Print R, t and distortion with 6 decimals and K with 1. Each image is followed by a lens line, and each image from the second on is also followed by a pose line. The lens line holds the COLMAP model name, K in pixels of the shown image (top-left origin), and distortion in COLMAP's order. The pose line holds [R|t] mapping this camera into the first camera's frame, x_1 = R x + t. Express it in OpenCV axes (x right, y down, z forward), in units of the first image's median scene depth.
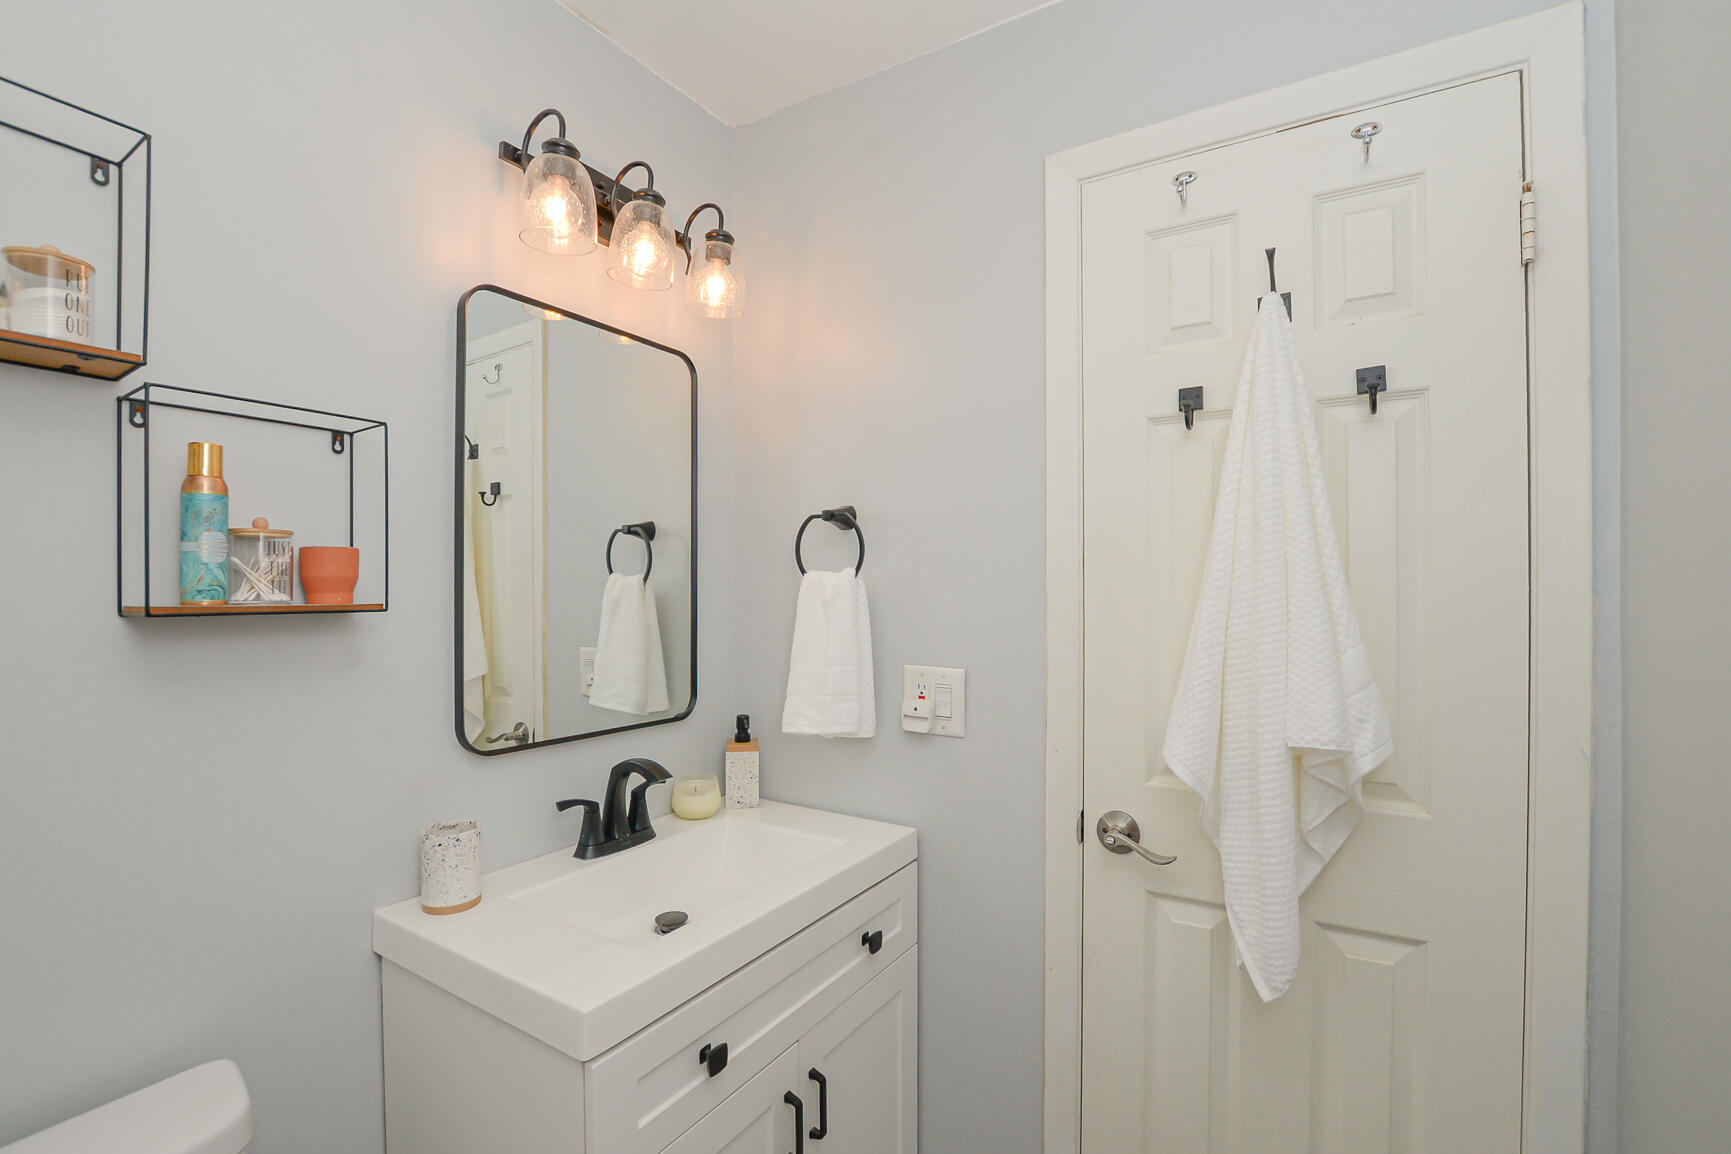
lens RADIAL K [[789.6, 0, 866.1], [0, 789.6, 579.3], [0, 0, 1]] dist [-0.026068, -0.000228]
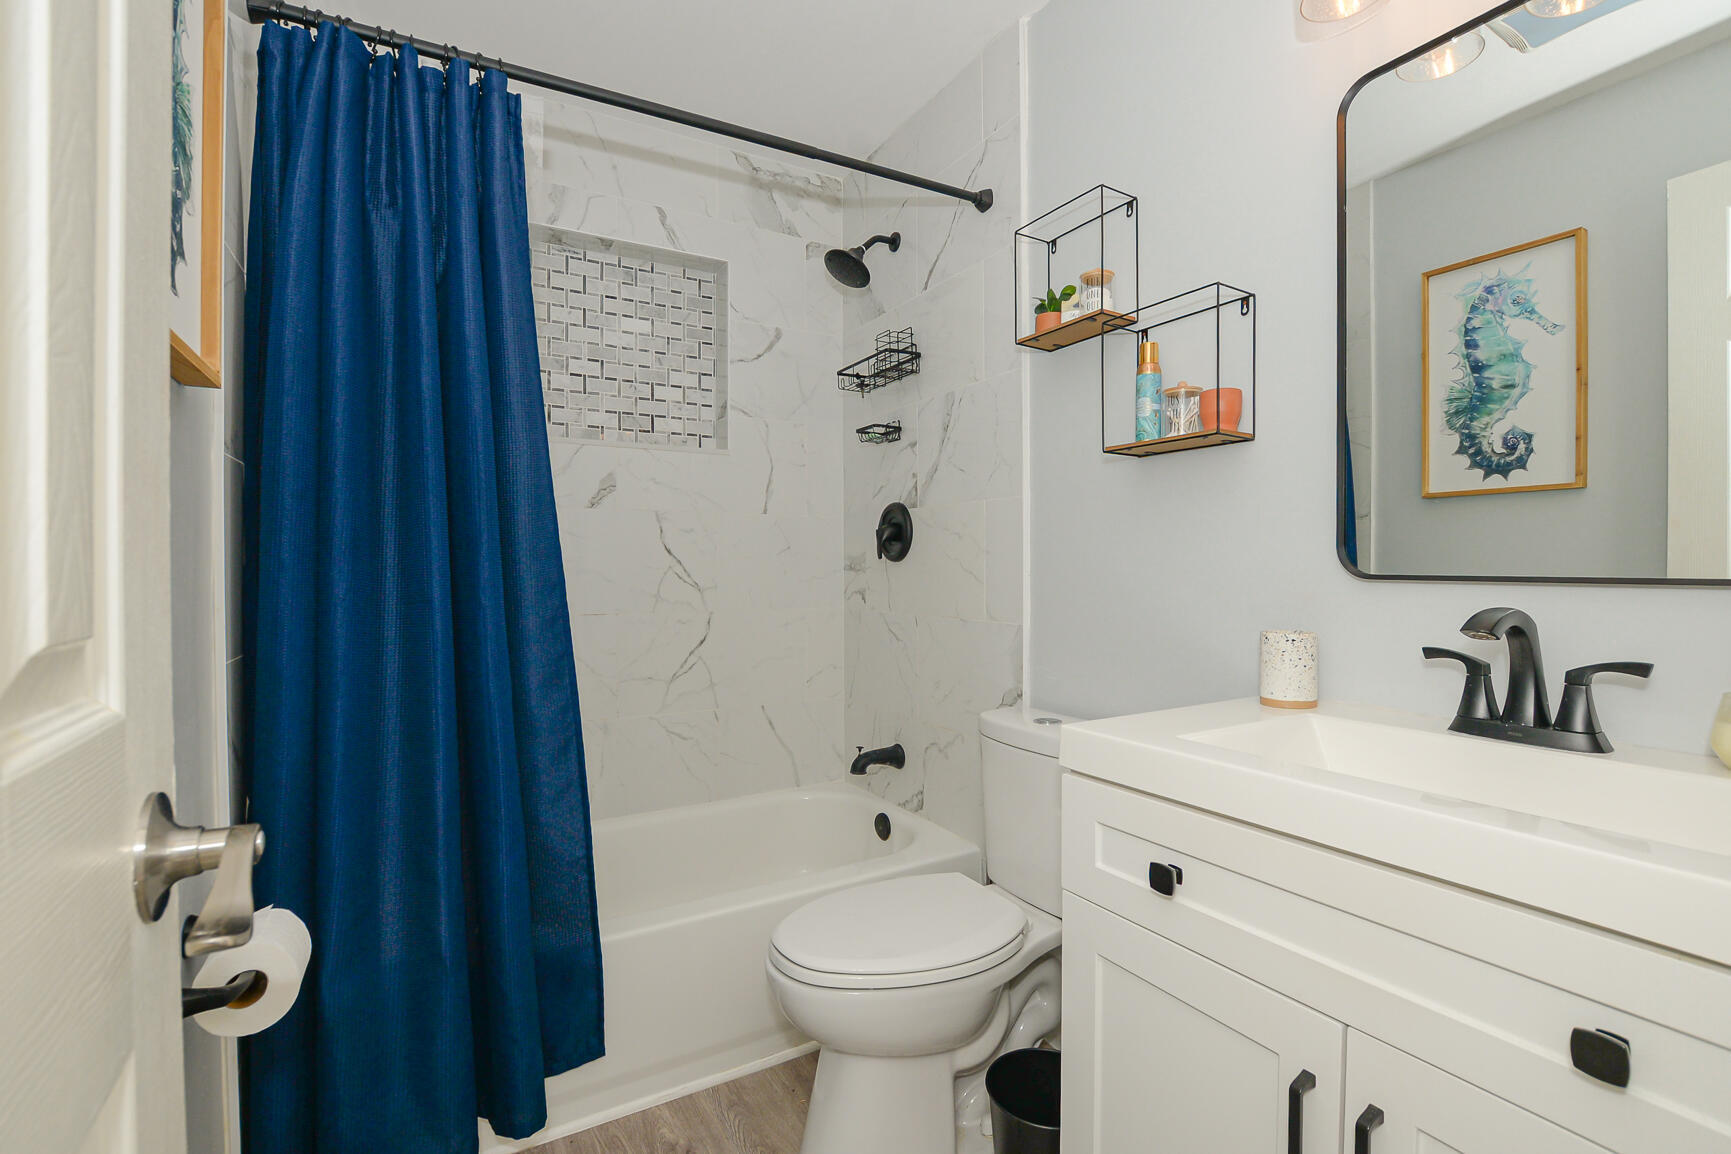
lens RADIAL K [[789.6, 0, 868.8], [0, 789.6, 570.1], [0, 0, 1]] dist [-0.026068, -0.000228]
pose [[-0.478015, 0.010767, -0.878285, 0.742735], [-0.002928, 0.999900, 0.013852, 0.239544], [0.878347, 0.009192, -0.477936, 1.080446]]
